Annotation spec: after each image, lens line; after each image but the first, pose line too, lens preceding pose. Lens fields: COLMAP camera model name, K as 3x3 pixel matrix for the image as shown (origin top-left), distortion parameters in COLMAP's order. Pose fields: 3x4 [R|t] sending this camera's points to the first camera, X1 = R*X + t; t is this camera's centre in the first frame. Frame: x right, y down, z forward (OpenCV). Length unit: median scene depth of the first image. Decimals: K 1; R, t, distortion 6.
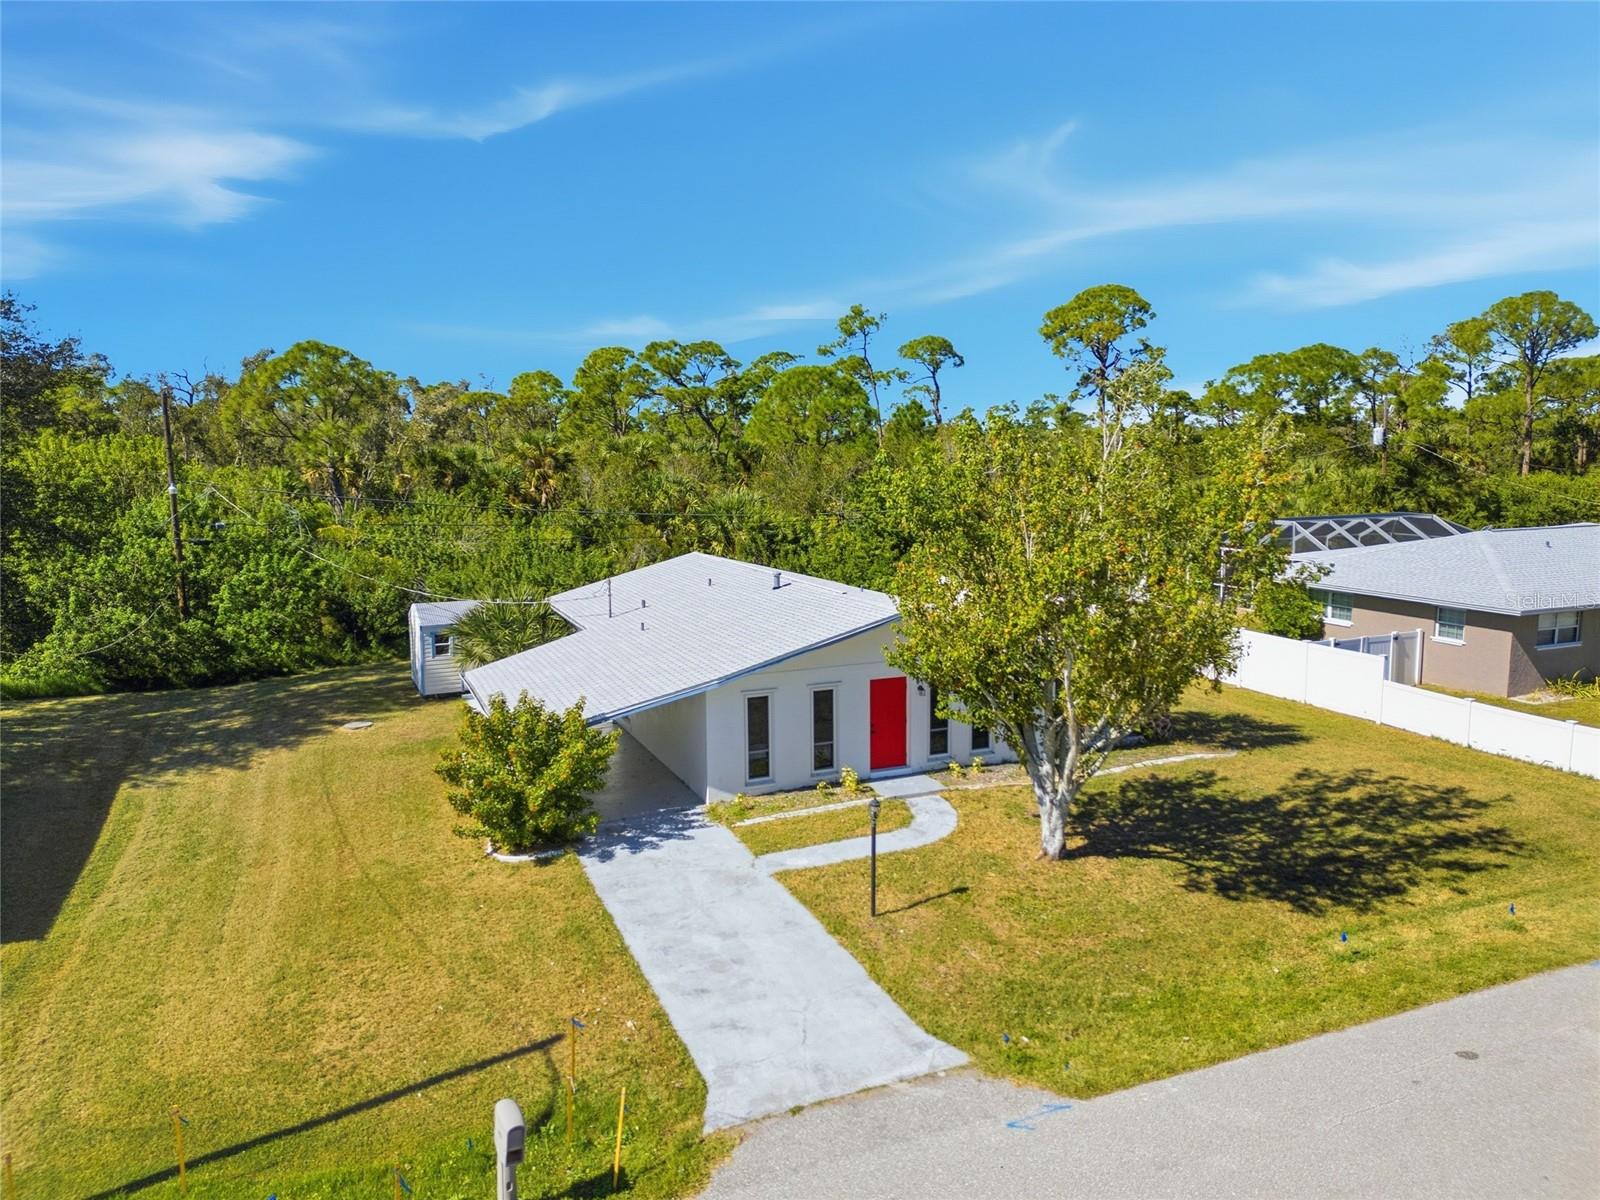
lens RADIAL K [[1139.5, 0, 799.7], [0, 1139.5, 592.4], [0, 0, 1]] dist [0.045762, -0.018565]
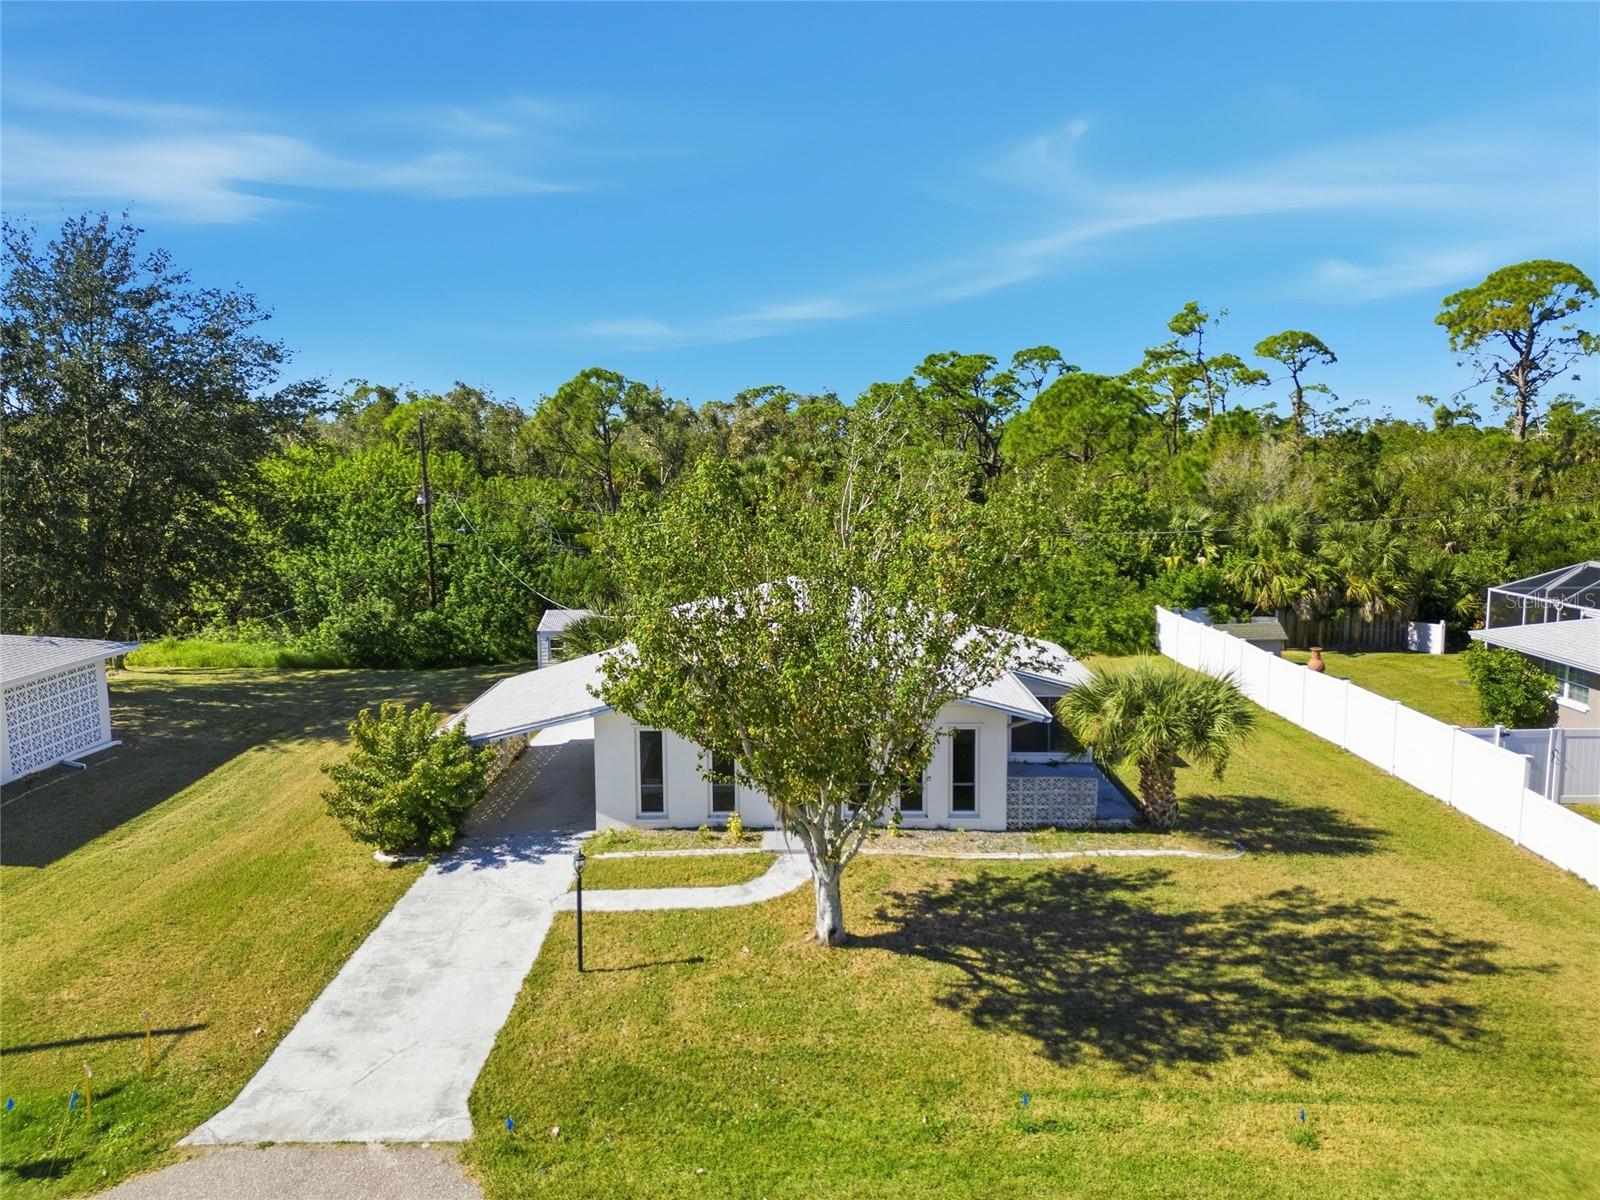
lens RADIAL K [[1139.5, 0, 795.3], [0, 1139.5, 611.8], [0, 0, 1]] dist [0.045762, -0.018565]
pose [[0.919791, 0.061059, -0.387630, 0.464995], [-0.054639, 0.998125, 0.027573, -0.047543], [0.388586, -0.004181, 0.921403, 0.131496]]
